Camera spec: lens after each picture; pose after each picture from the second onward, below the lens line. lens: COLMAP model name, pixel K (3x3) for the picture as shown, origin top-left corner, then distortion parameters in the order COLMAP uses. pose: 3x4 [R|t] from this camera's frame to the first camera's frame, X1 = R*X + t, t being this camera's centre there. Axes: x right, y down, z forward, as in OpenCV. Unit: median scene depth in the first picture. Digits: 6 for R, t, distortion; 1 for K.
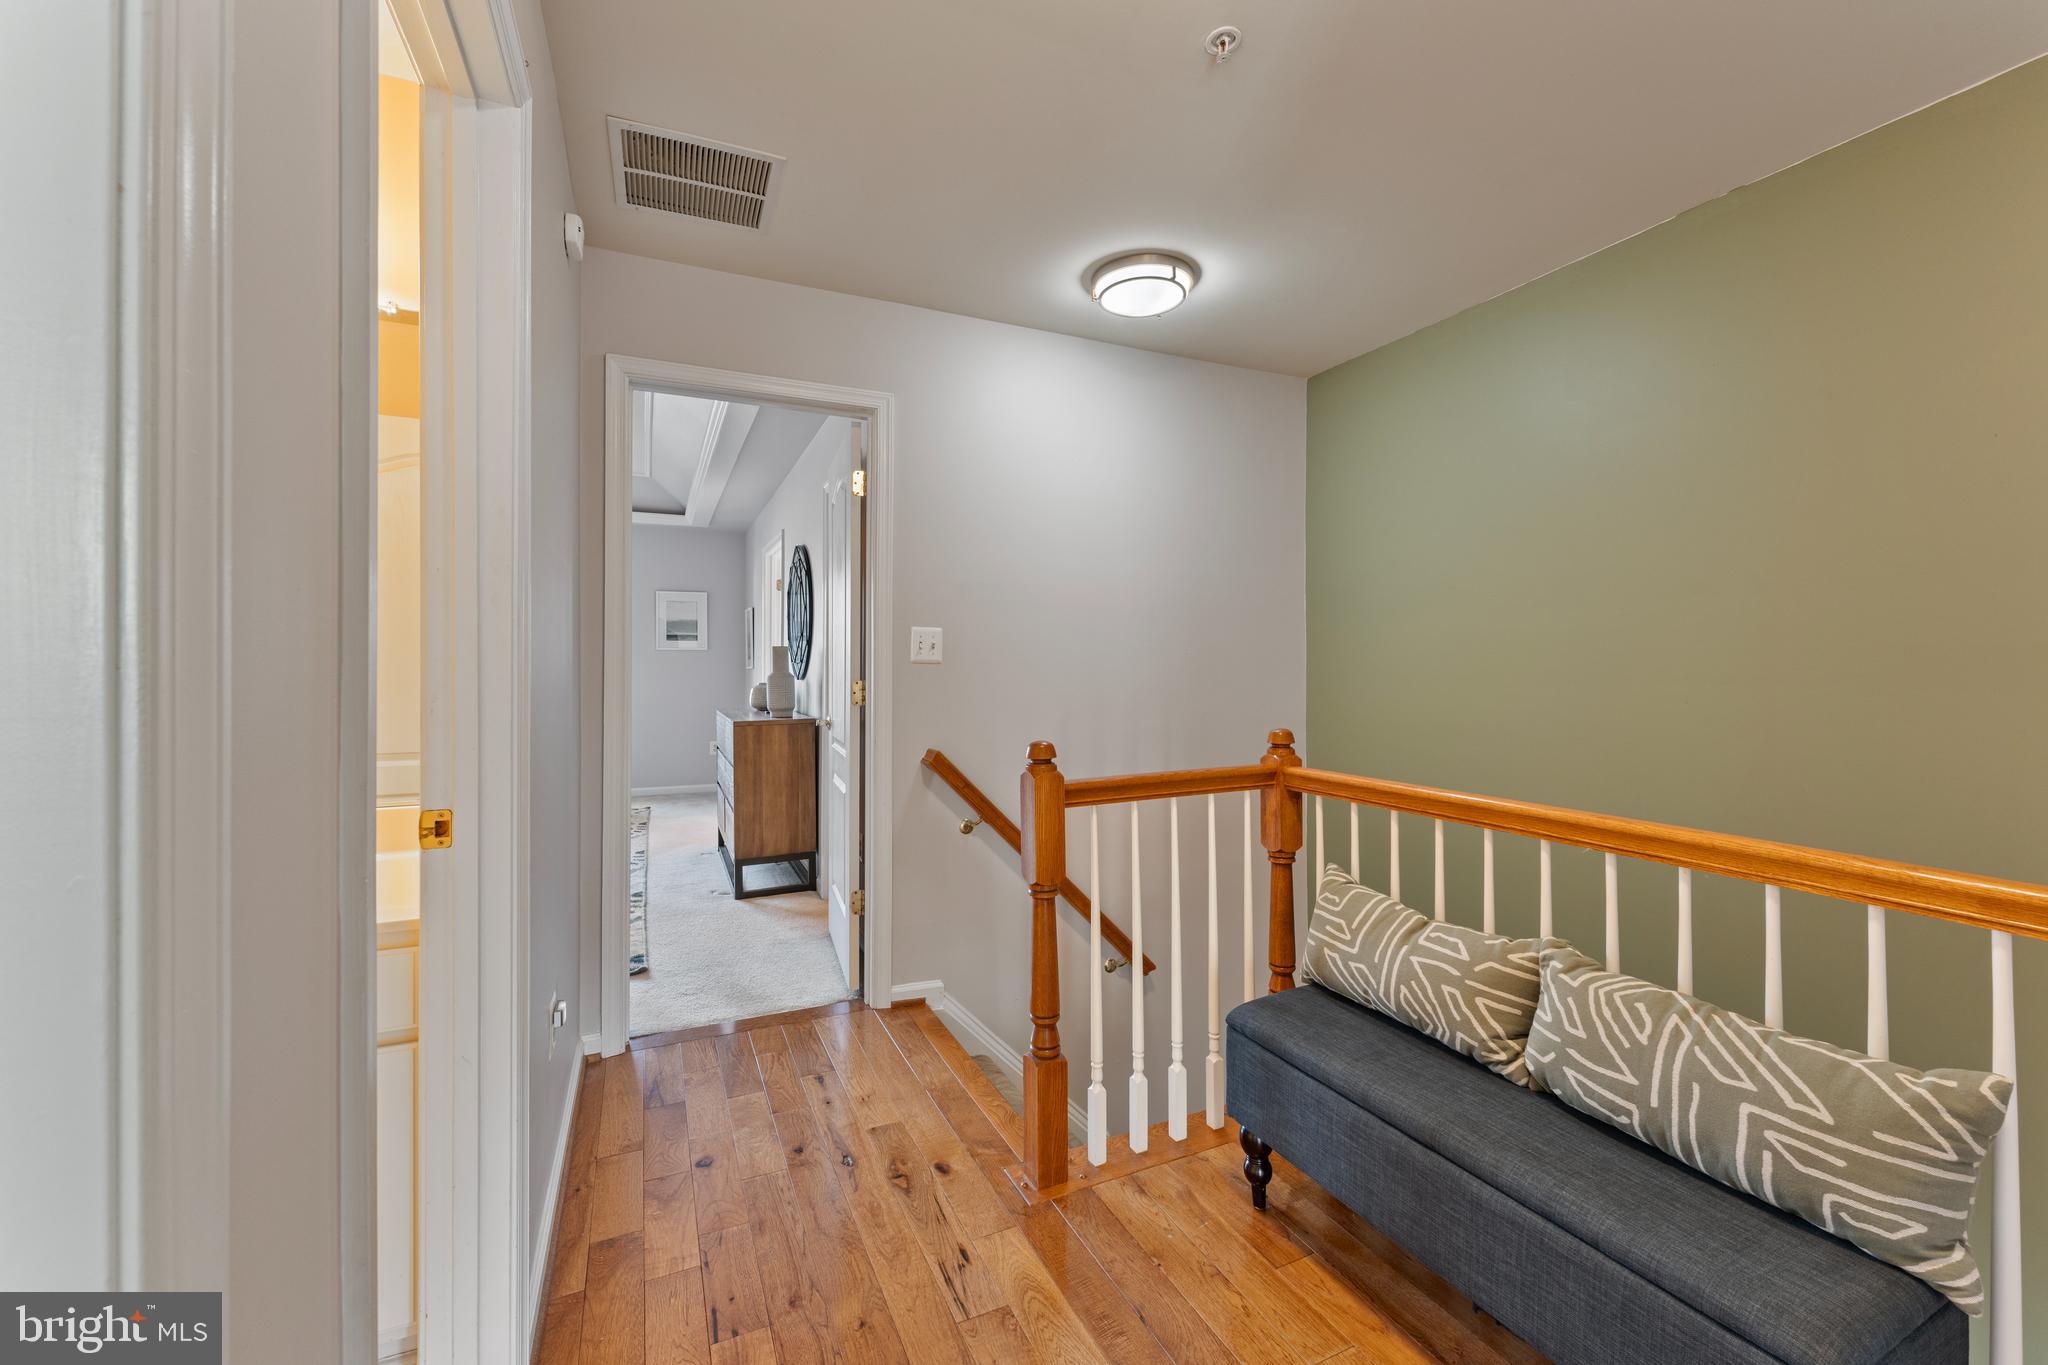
lens RADIAL K [[823.5, 0, 1015.7], [0, 823.5, 672.4], [0, 0, 1]] dist [0.001521, -0.000062]
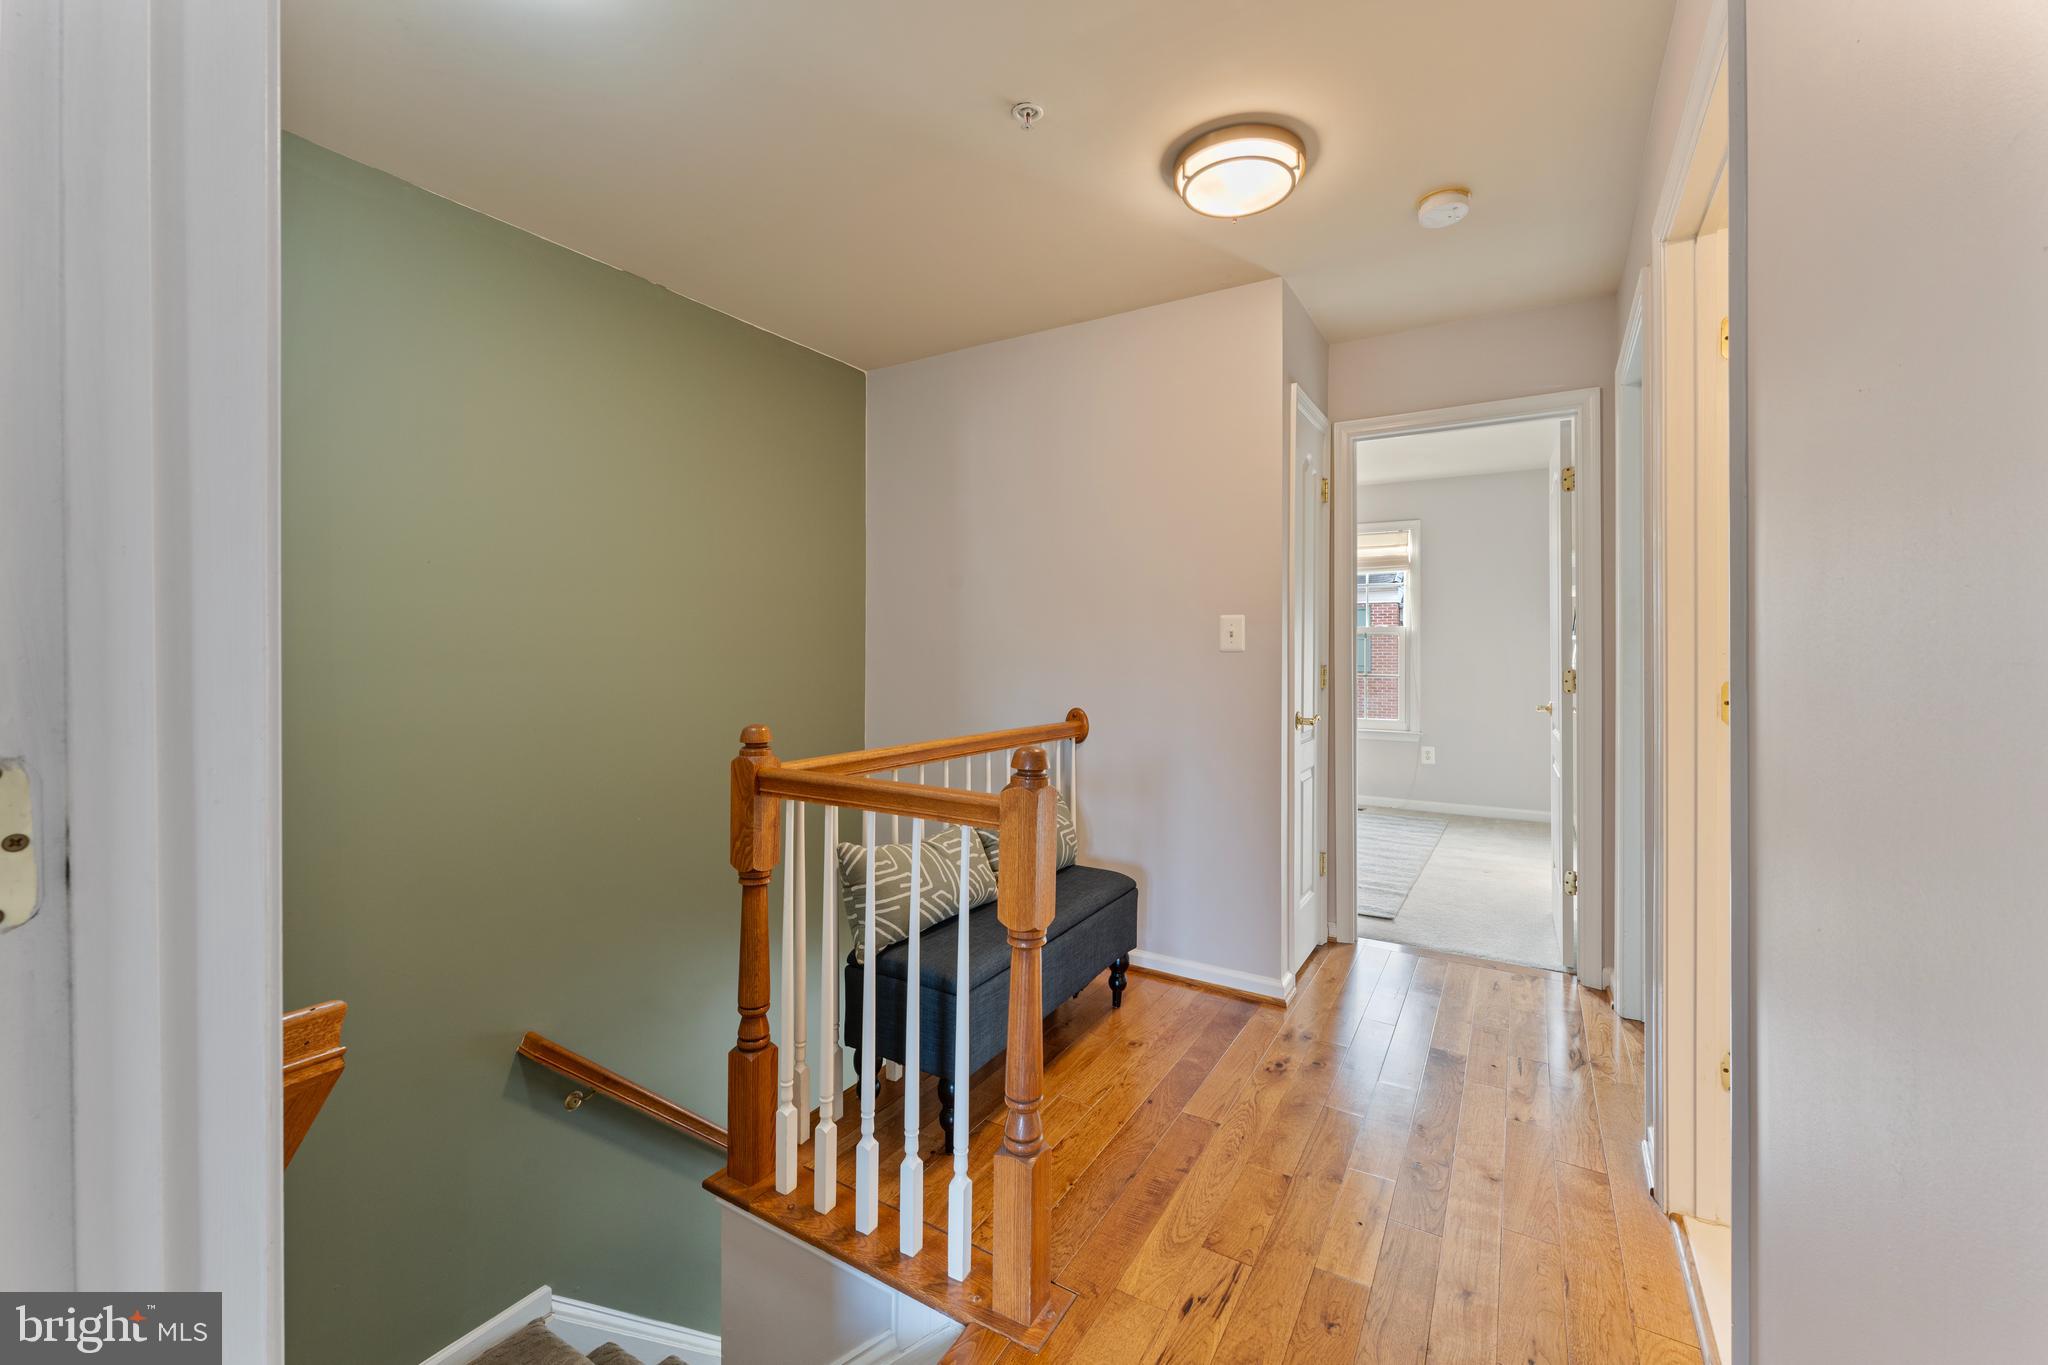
lens RADIAL K [[823.5, 0, 1025.1], [0, 823.5, 647.2], [0, 0, 1]] dist [0.001521, -0.000062]
pose [[-0.566739, -0.005477, 0.823879, -0.734413], [-0.000550, 0.999980, 0.006269, -0.023708], [-0.823897, 0.003100, -0.566731, 1.732452]]
